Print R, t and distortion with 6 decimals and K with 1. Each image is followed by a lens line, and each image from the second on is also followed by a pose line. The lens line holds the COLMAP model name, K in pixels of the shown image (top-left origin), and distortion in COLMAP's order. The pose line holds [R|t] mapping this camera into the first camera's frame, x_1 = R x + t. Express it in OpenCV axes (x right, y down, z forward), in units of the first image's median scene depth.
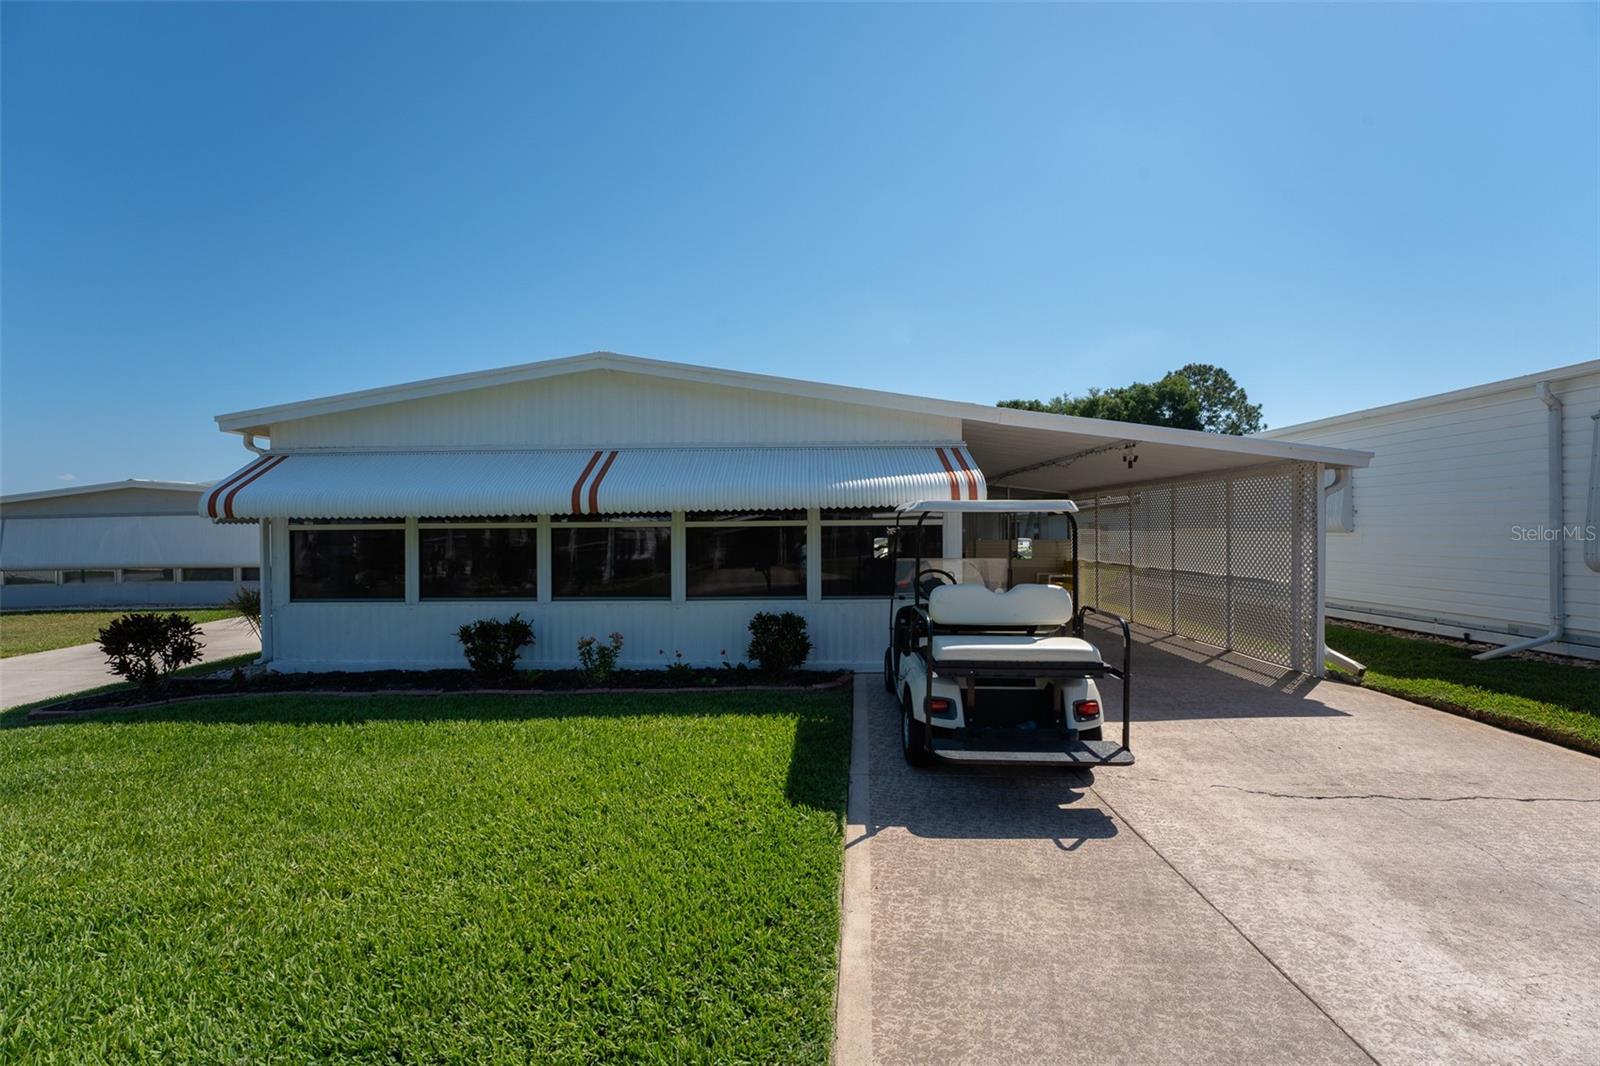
lens RADIAL K [[662.0, 0, 804.7], [0, 662.0, 530.9], [0, 0, 1]] dist [-0.027245, 0.002052]
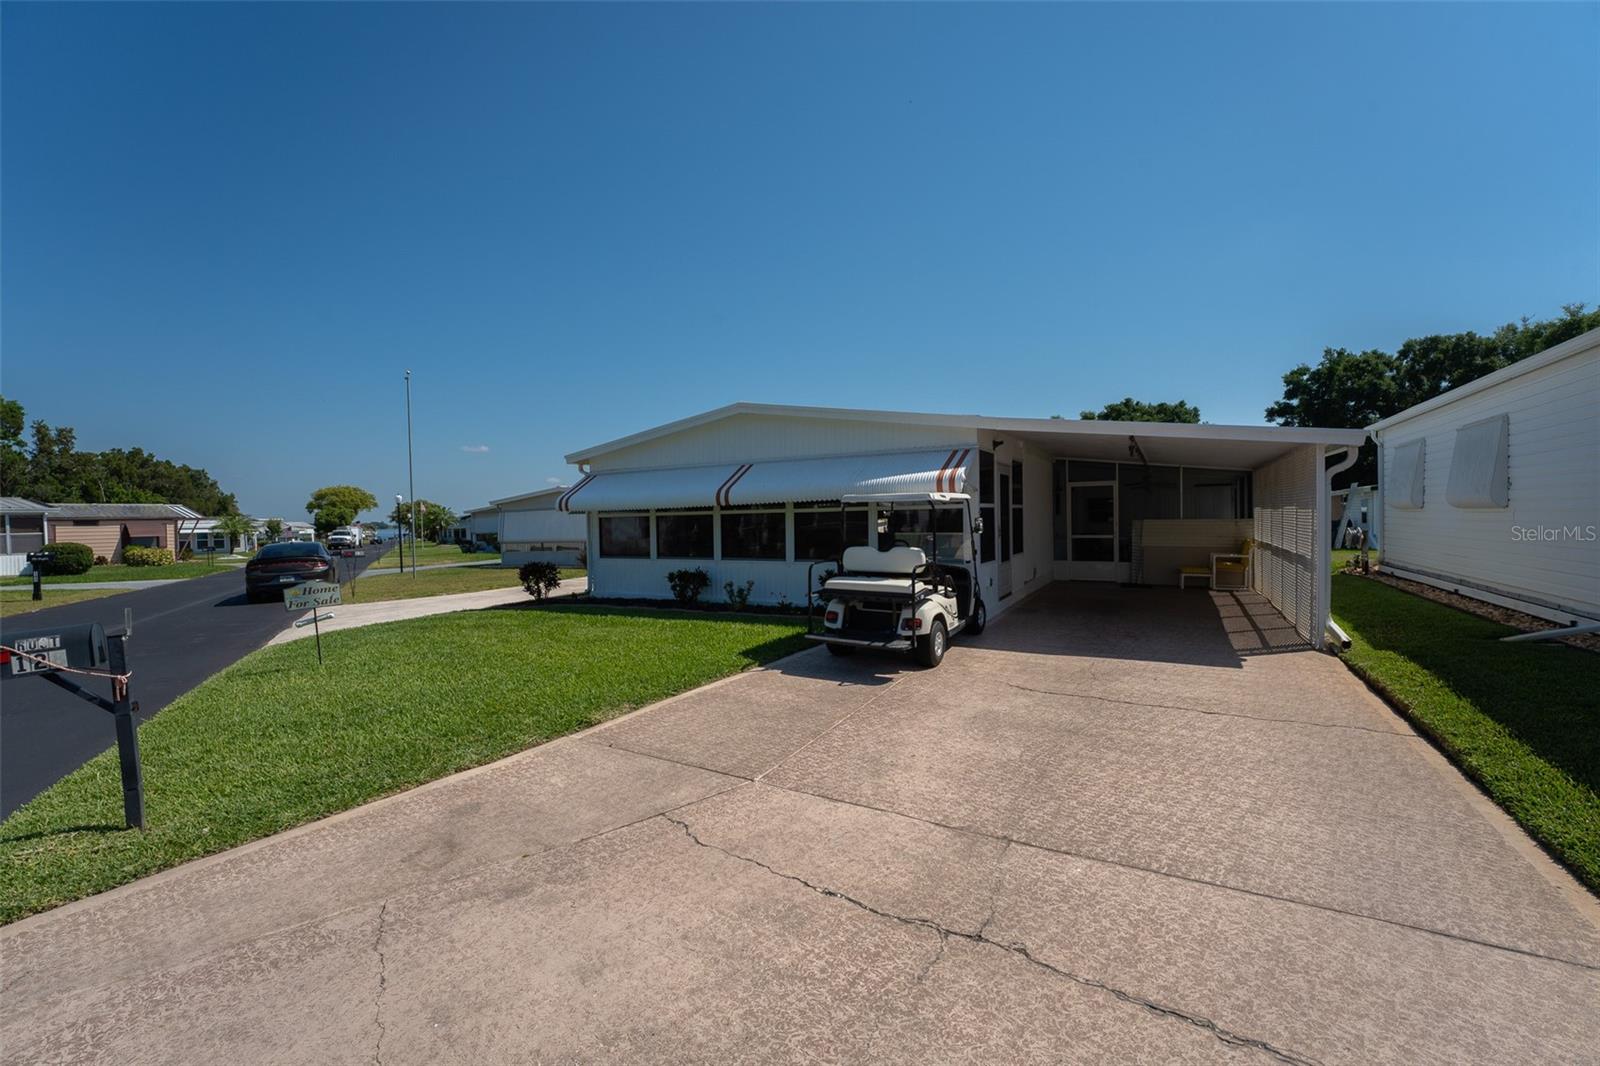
lens RADIAL K [[662.0, 0, 778.8], [0, 662.0, 528.4], [0, 0, 1]] dist [-0.027245, 0.002052]
pose [[0.866074, -0.001817, -0.499912, 0.564033], [0.012625, 0.999754, 0.018239, 0.002421], [0.499756, -0.022107, 0.865884, -0.331165]]
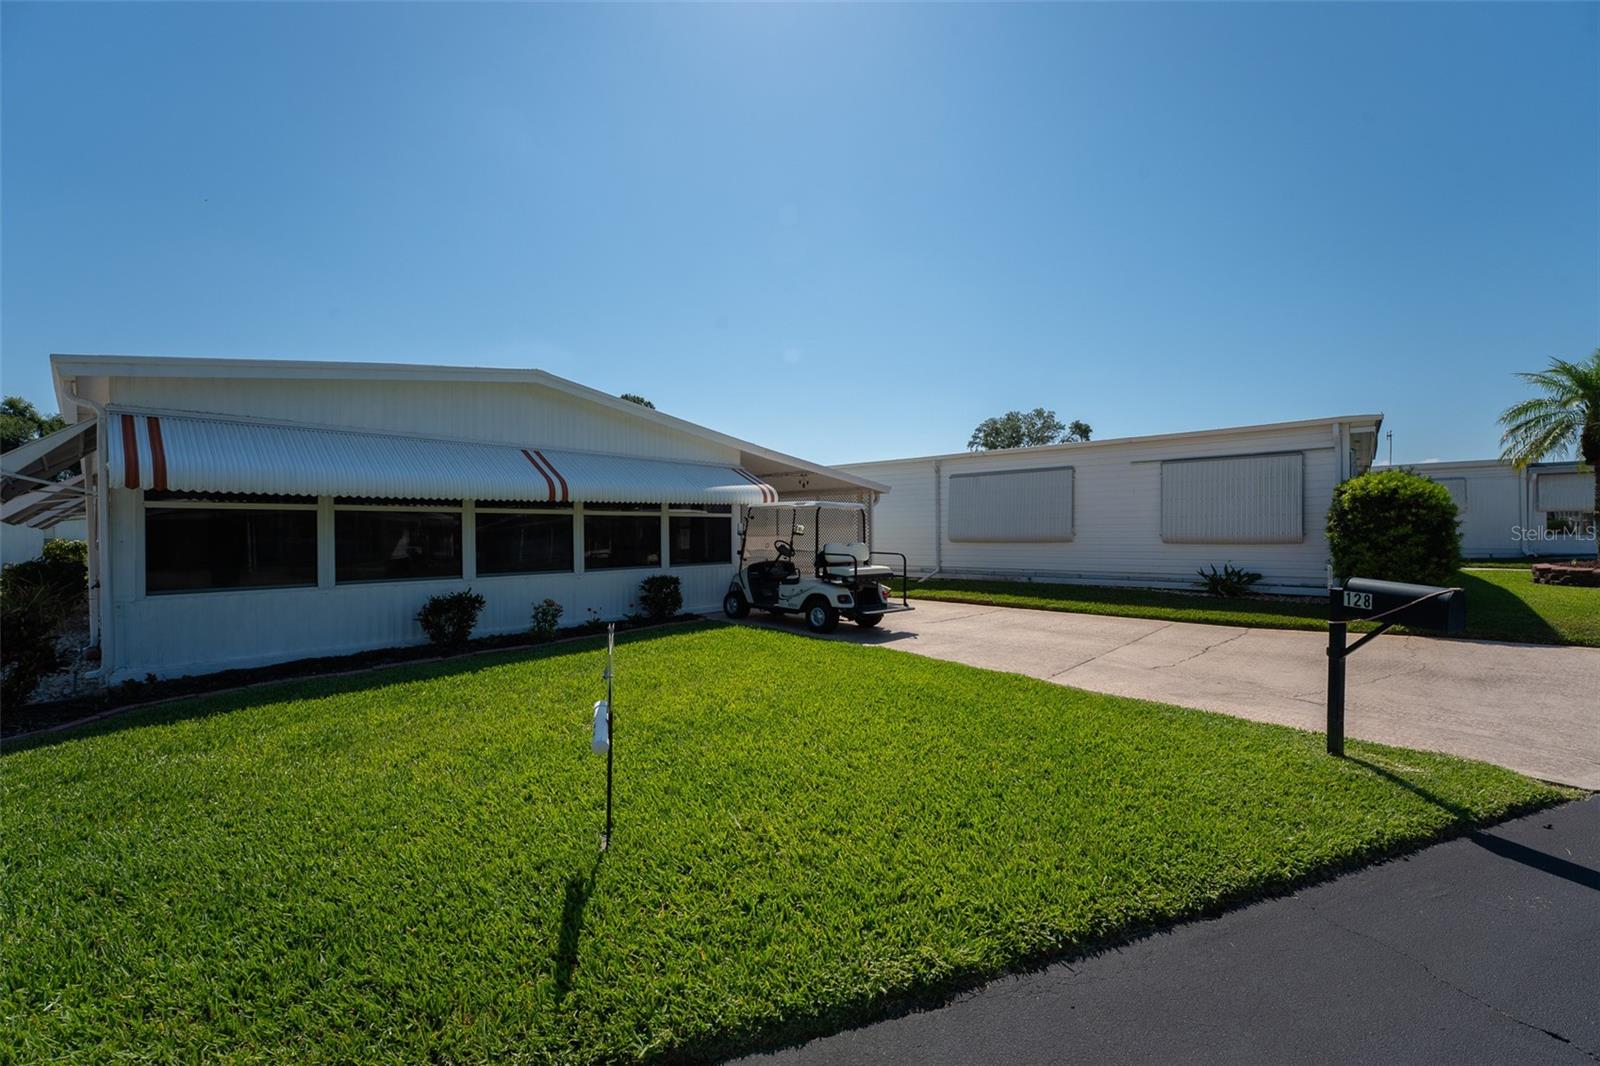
lens RADIAL K [[662.0, 0, 803.9], [0, 662.0, 527.8], [0, 0, 1]] dist [-0.027245, 0.002052]
pose [[0.640302, 0.007176, 0.768090, -0.930764], [-0.012257, 0.999924, 0.000876, 0.014014], [-0.768025, -0.009975, 0.640342, -0.159190]]
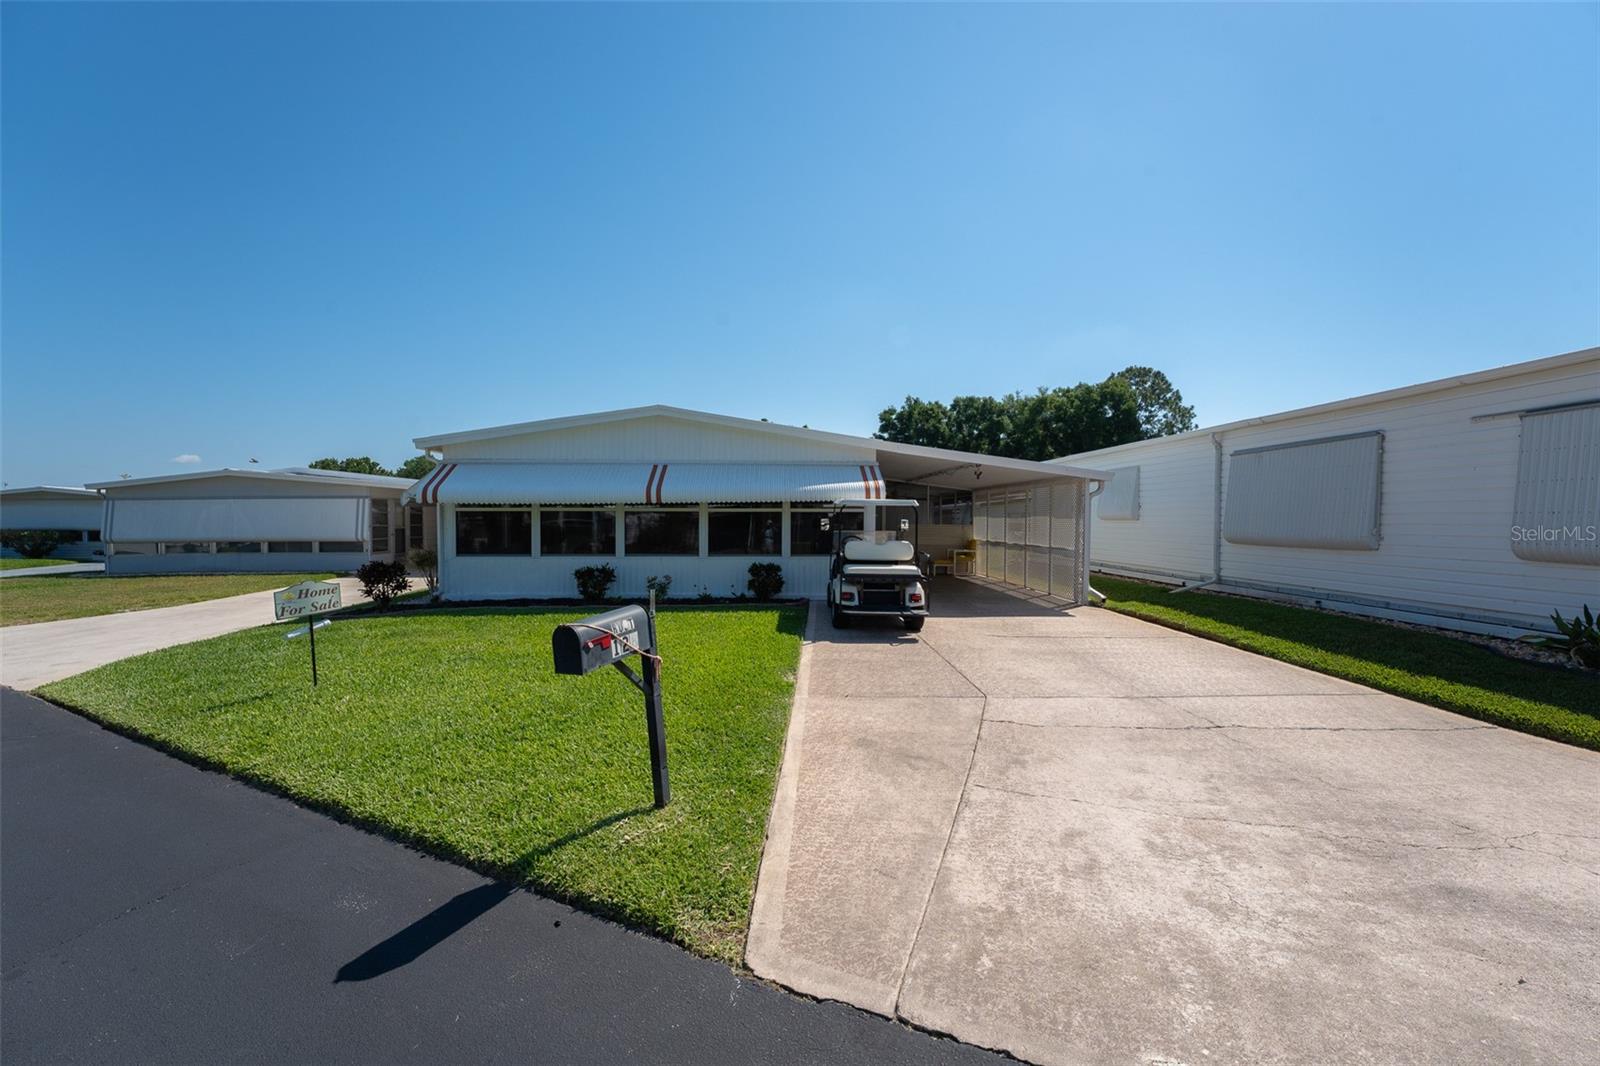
lens RADIAL K [[662.0, 0, 799.6], [0, 662.0, 524.4], [0, 0, 1]] dist [-0.027245, 0.002052]
pose [[0.998819, 0.010041, 0.047528, -0.032887], [-0.010442, 0.999912, 0.008182, 0.009979], [-0.047442, -0.008669, 0.998836, -0.675434]]
